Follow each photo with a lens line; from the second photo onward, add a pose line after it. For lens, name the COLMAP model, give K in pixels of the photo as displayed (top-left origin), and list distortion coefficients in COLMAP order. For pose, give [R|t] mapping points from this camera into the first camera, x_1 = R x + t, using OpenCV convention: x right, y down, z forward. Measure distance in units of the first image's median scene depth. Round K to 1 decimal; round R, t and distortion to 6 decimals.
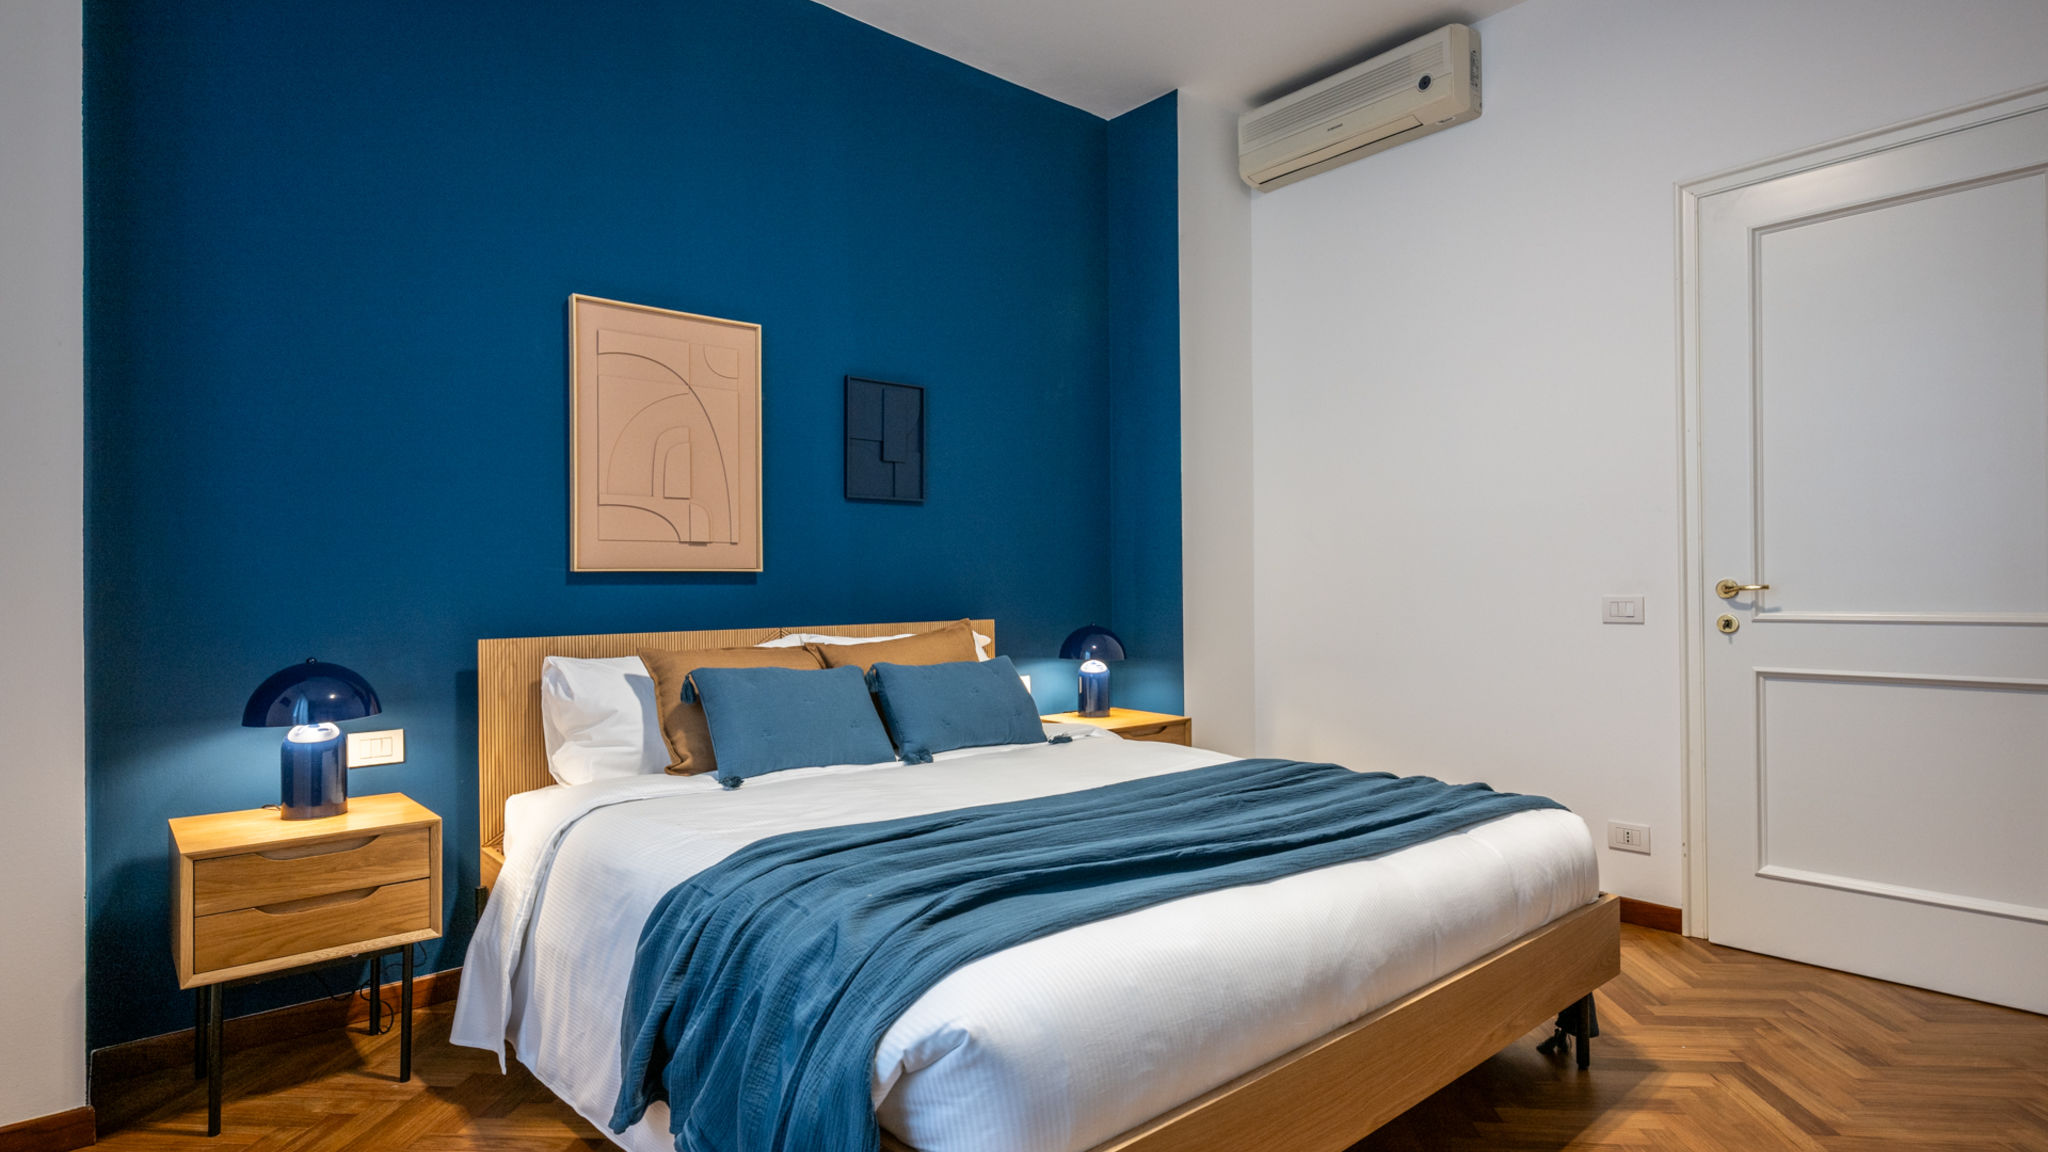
lens RADIAL K [[1082.7, 0, 1030.5], [0, 1082.7, 576.2], [0, 0, 1]] dist [0.012788, -0.001242]
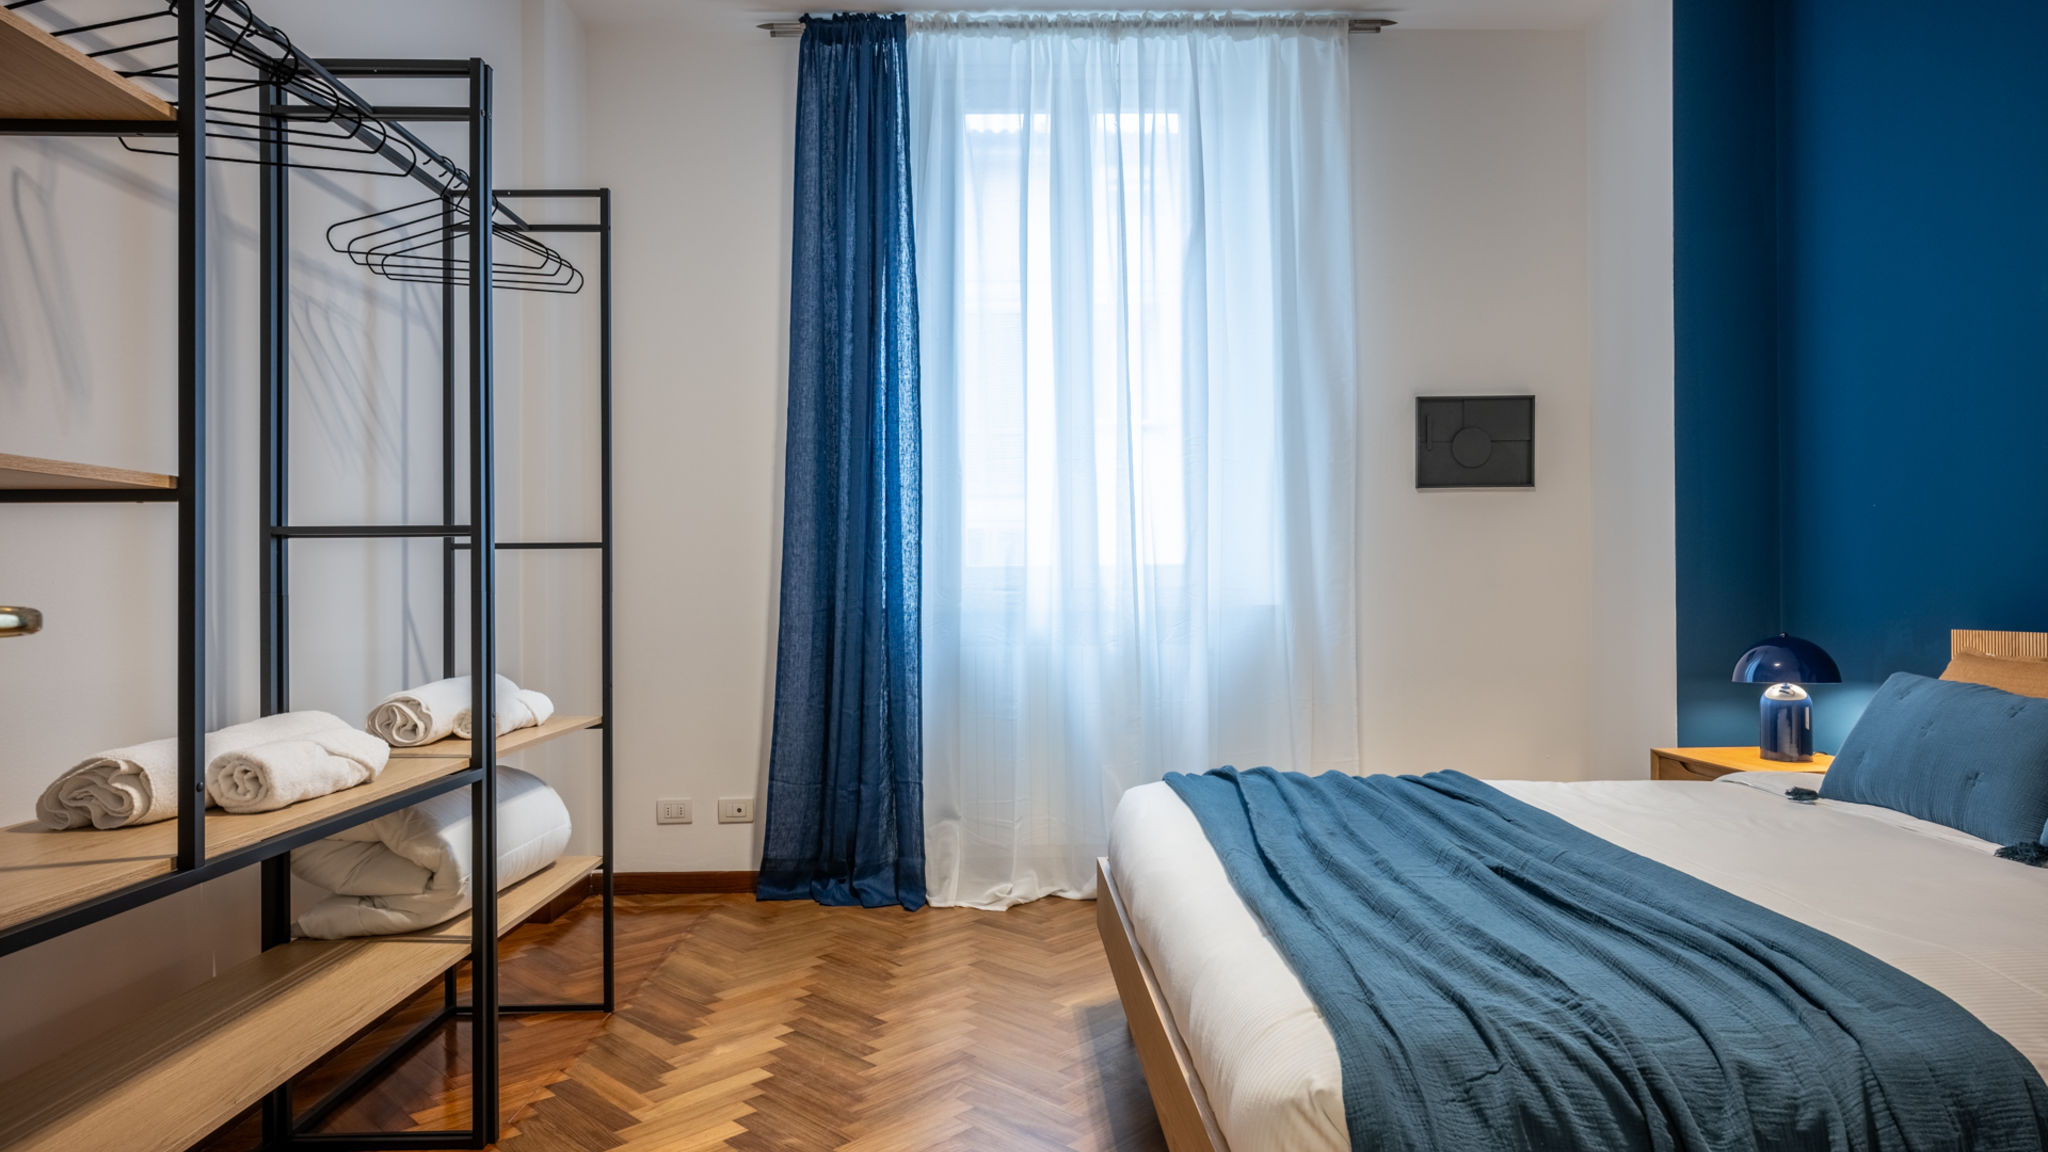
lens RADIAL K [[1216.1, 0, 1023.8], [0, 1216.1, 577.4], [0, 0, 1]] dist [0.006553, 0.000981]
pose [[-0.636217, -0.005368, -0.771491, 0.714277], [0.002254, 0.999959, -0.008817, 0.018191], [0.771507, -0.007348, -0.636179, 0.923724]]
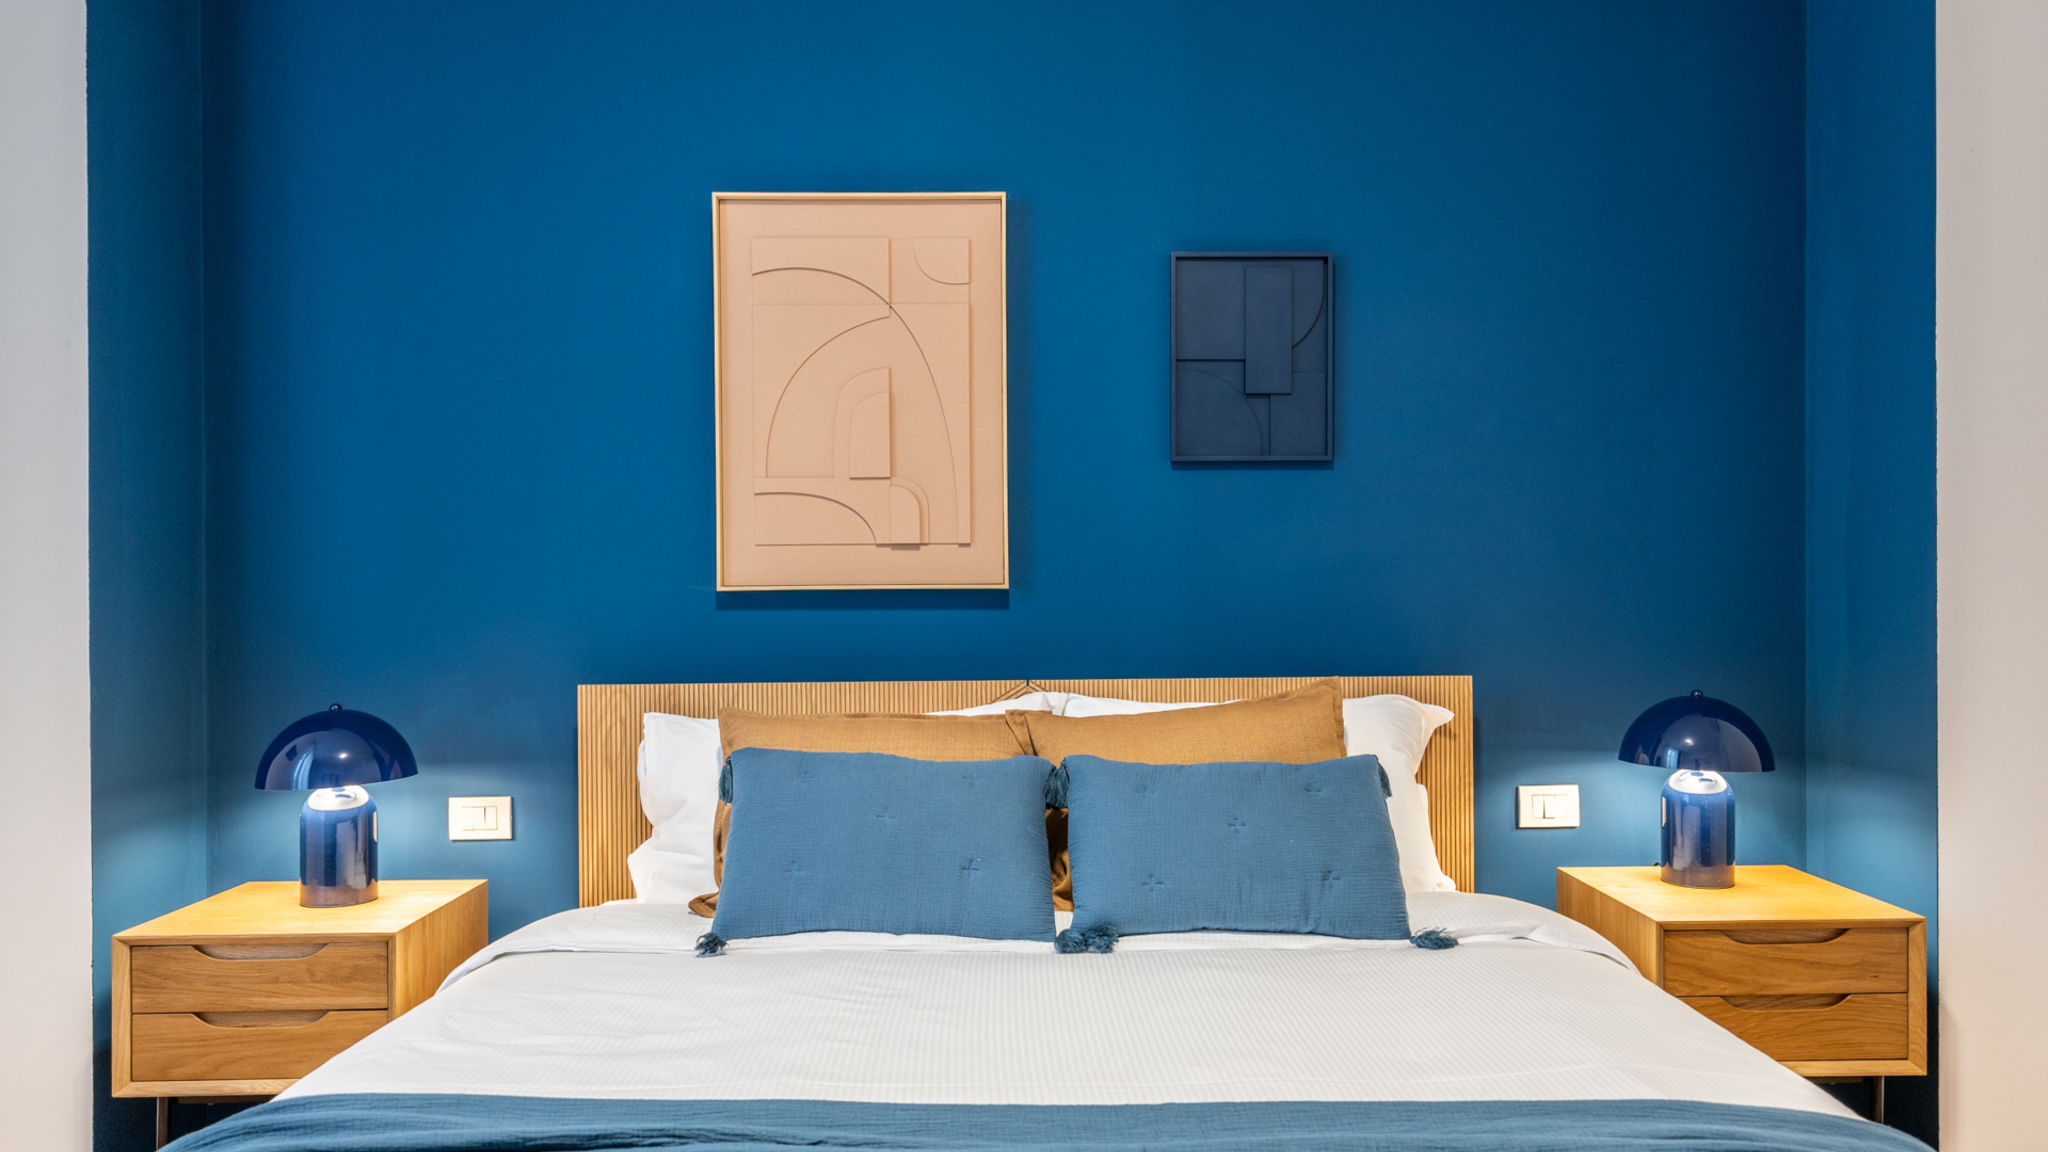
lens RADIAL K [[1369.1, 0, 1016.1], [0, 1369.1, 591.0], [0, 0, 1]] dist [0.001004, 0.003680]
pose [[0.762351, -0.004832, -0.647145, 0.278178], [0.004201, 0.999988, -0.002518, -0.001171], [0.647150, -0.000799, 0.762363, 0.427351]]
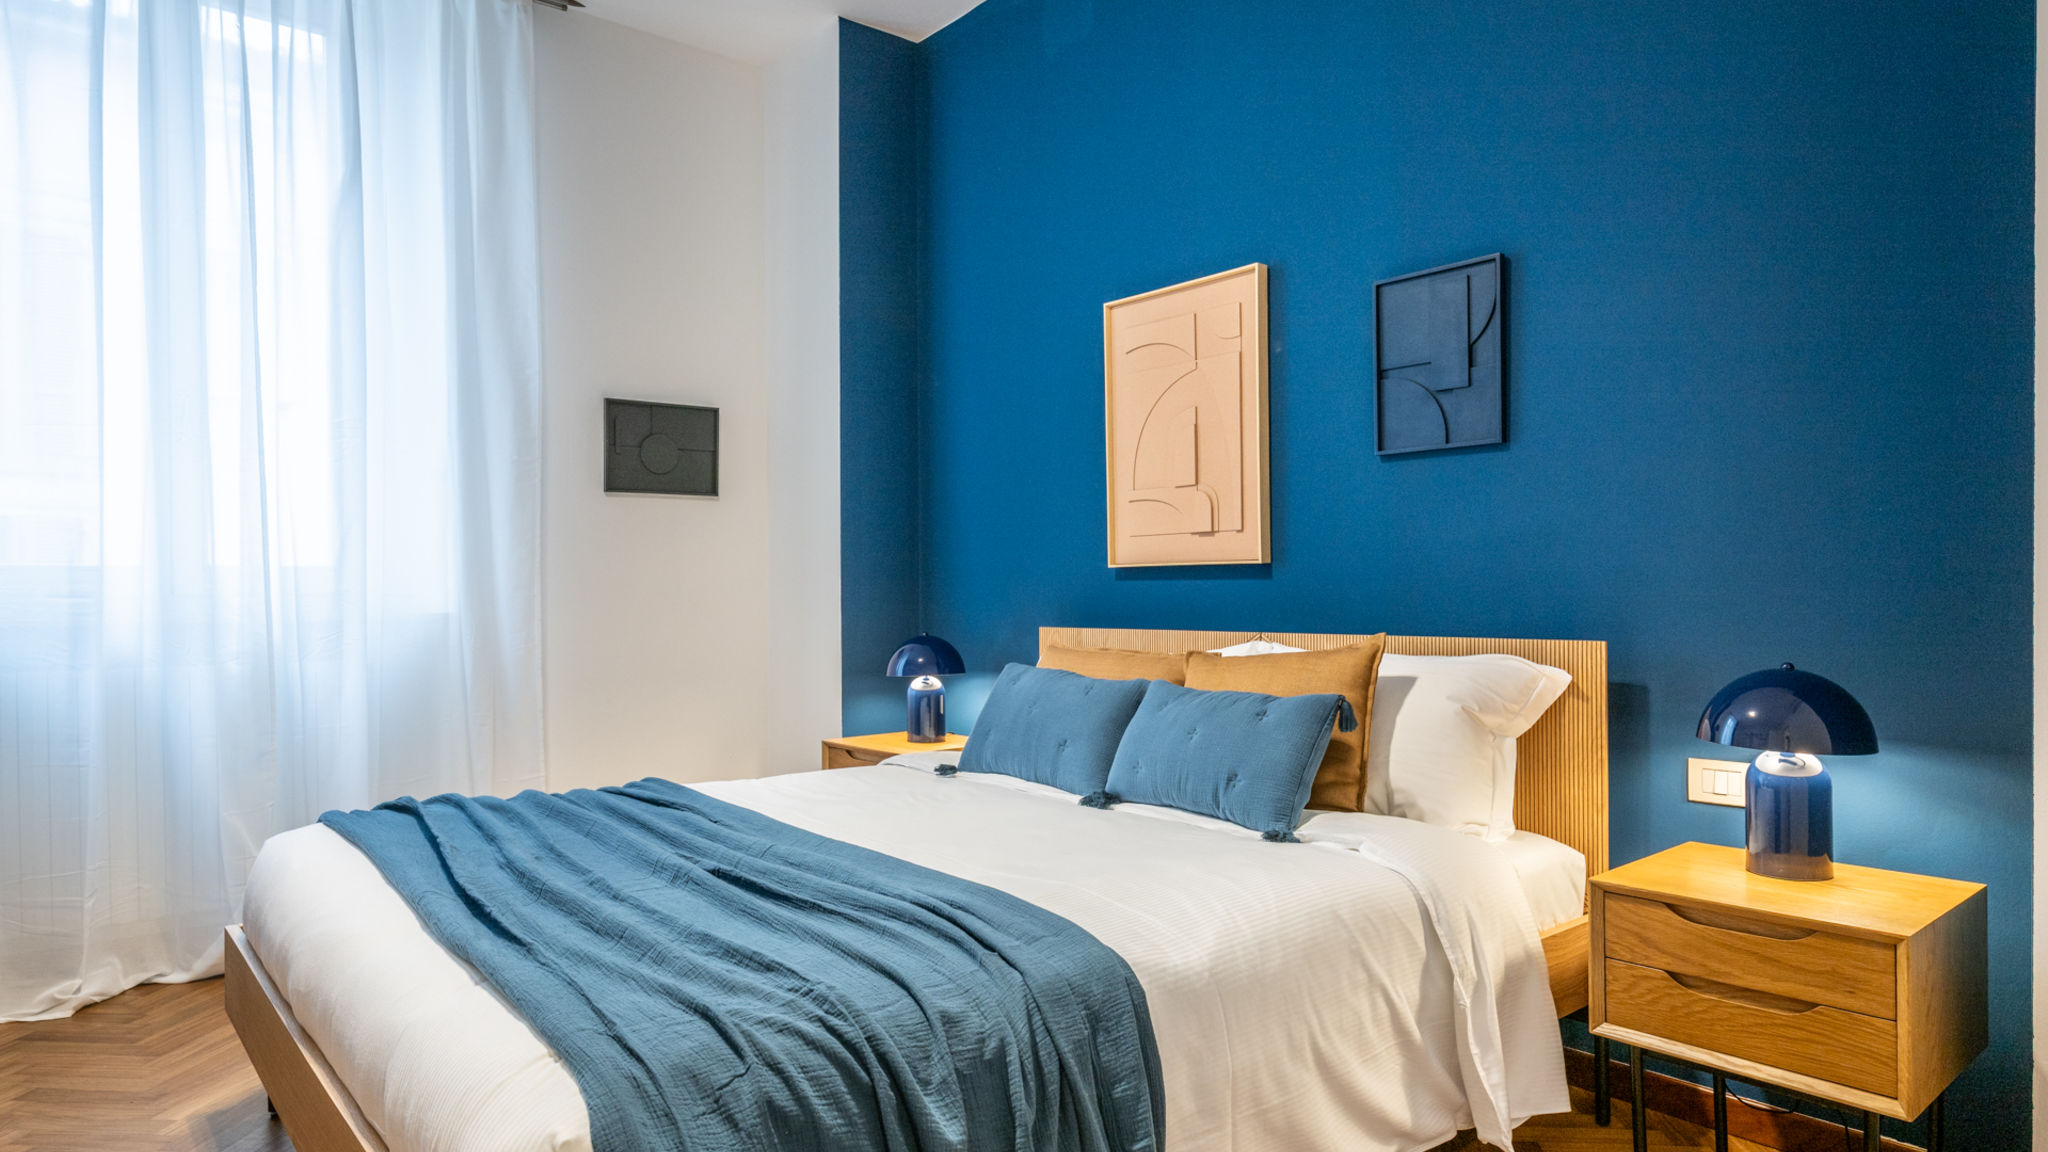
lens RADIAL K [[1216.1, 0, 1036.2], [0, 1216.1, 592.7], [0, 0, 1]] dist [0.006553, 0.000981]
pose [[-0.018713, 0.000518, -0.999825, 0.708597], [0.001810, 0.999998, 0.000484, 0.017639], [0.999823, -0.001801, -0.018714, 0.895120]]
